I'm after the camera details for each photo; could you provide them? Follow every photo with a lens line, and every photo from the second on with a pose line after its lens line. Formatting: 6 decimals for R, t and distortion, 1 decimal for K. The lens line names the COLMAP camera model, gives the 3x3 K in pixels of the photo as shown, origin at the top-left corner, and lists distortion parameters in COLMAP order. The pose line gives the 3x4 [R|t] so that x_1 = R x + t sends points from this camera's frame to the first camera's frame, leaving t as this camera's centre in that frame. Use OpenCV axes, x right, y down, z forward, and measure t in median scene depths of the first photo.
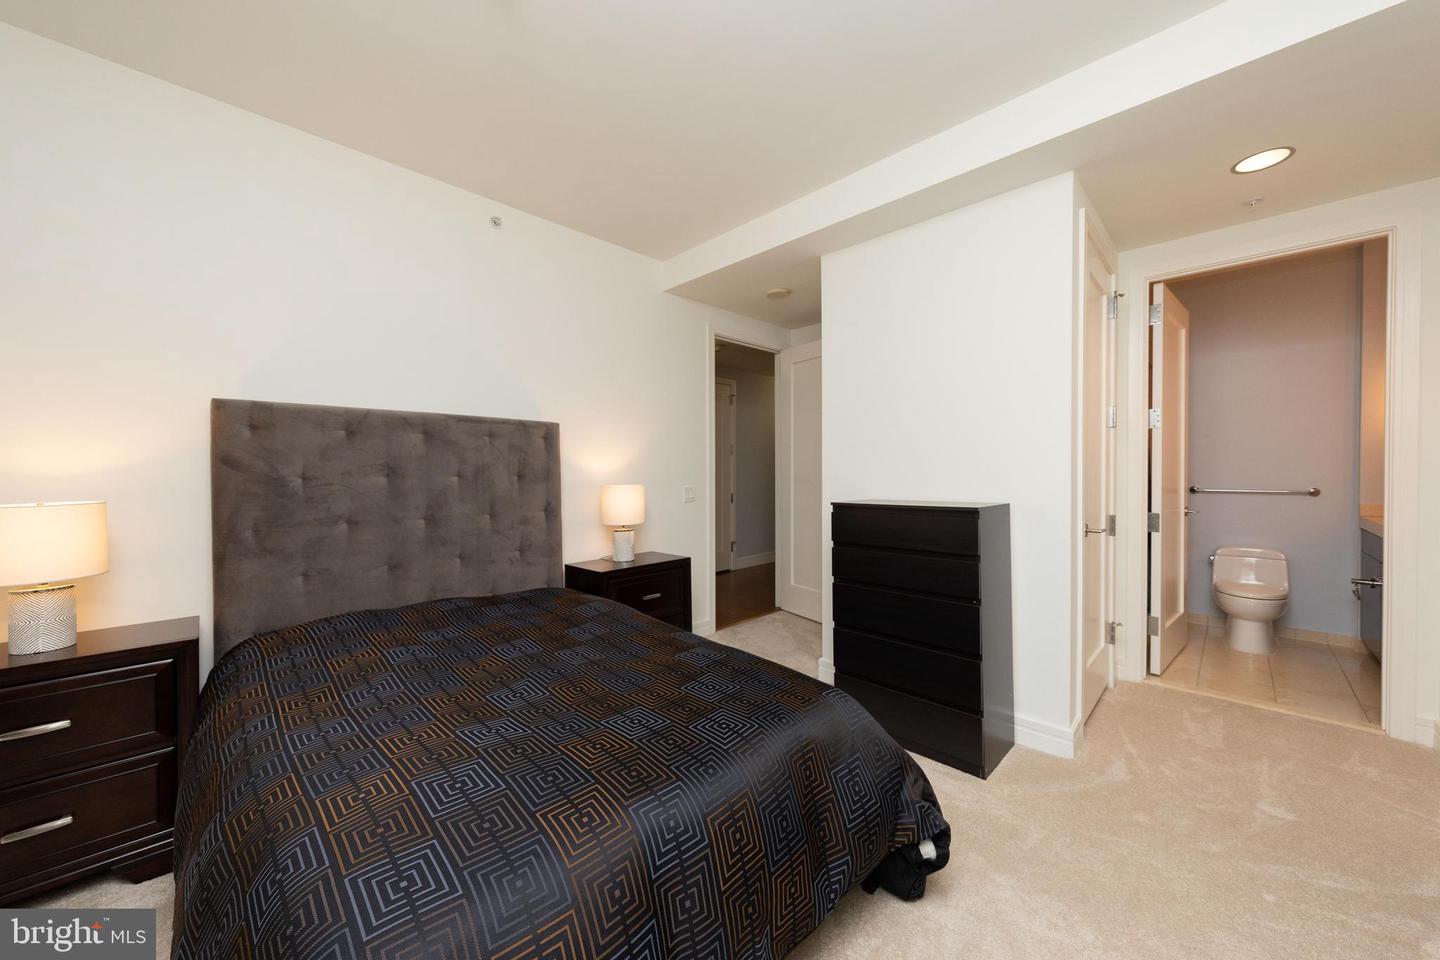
lens RADIAL K [[529.3, 0, 720.0], [0, 529.3, 480.0], [0, 0, 1]] dist [-0.000387, -0.000104]
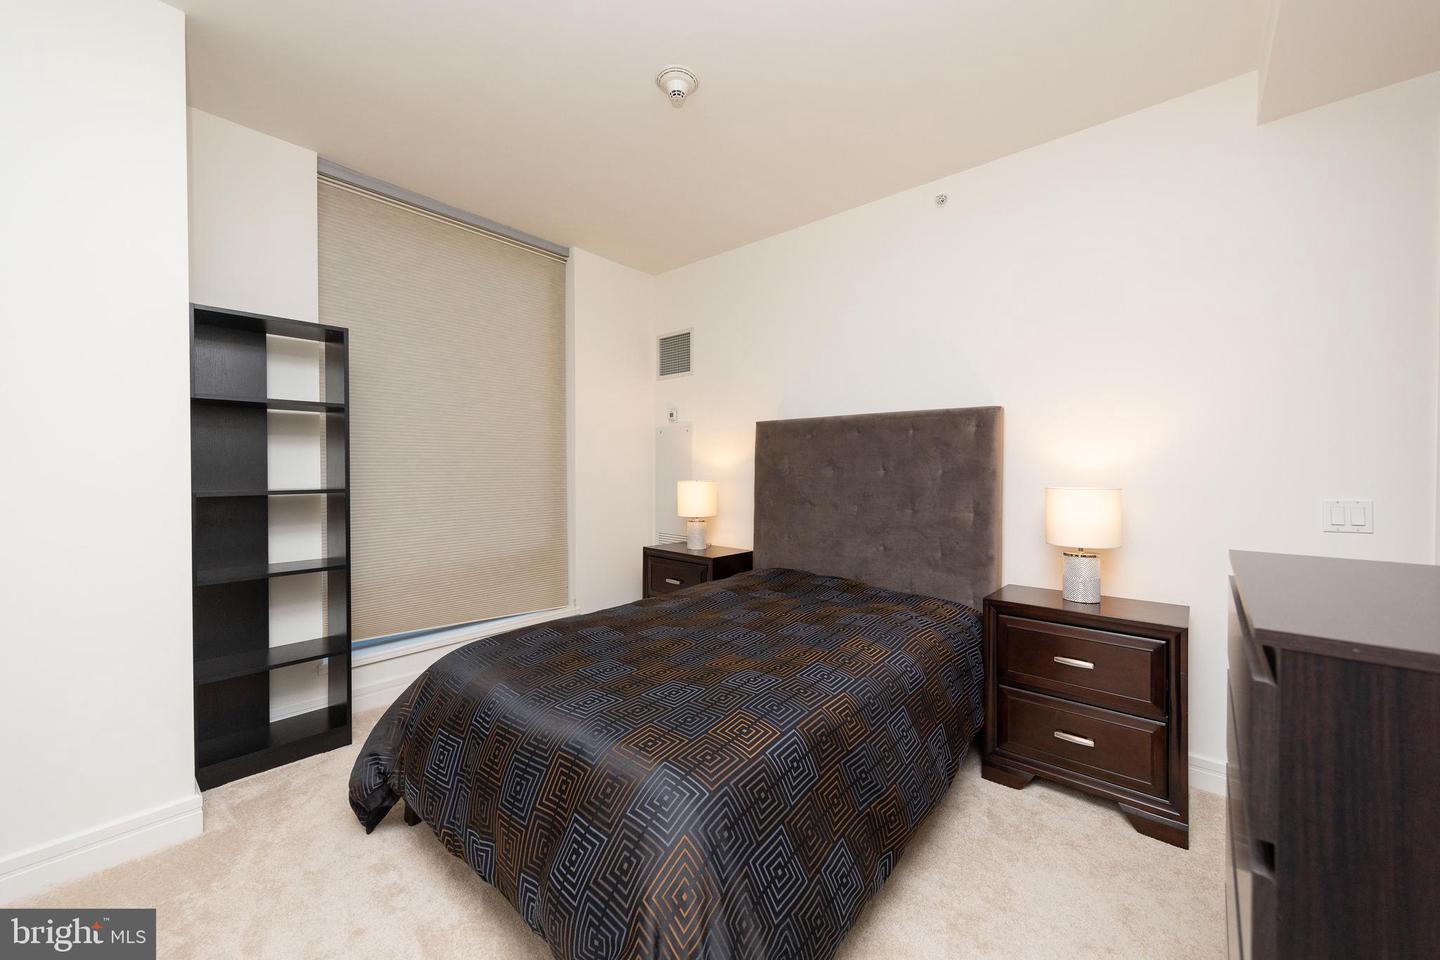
lens RADIAL K [[557.4, 0, 720.3], [0, 557.4, 474.6], [0, 0, 1]] dist [0.000482, 0.000023]
pose [[0.075416, 0.021657, -0.996917, 0.543956], [-0.022641, 0.999544, 0.020002, -0.012986], [0.996895, 0.021063, 0.075872, 0.547375]]
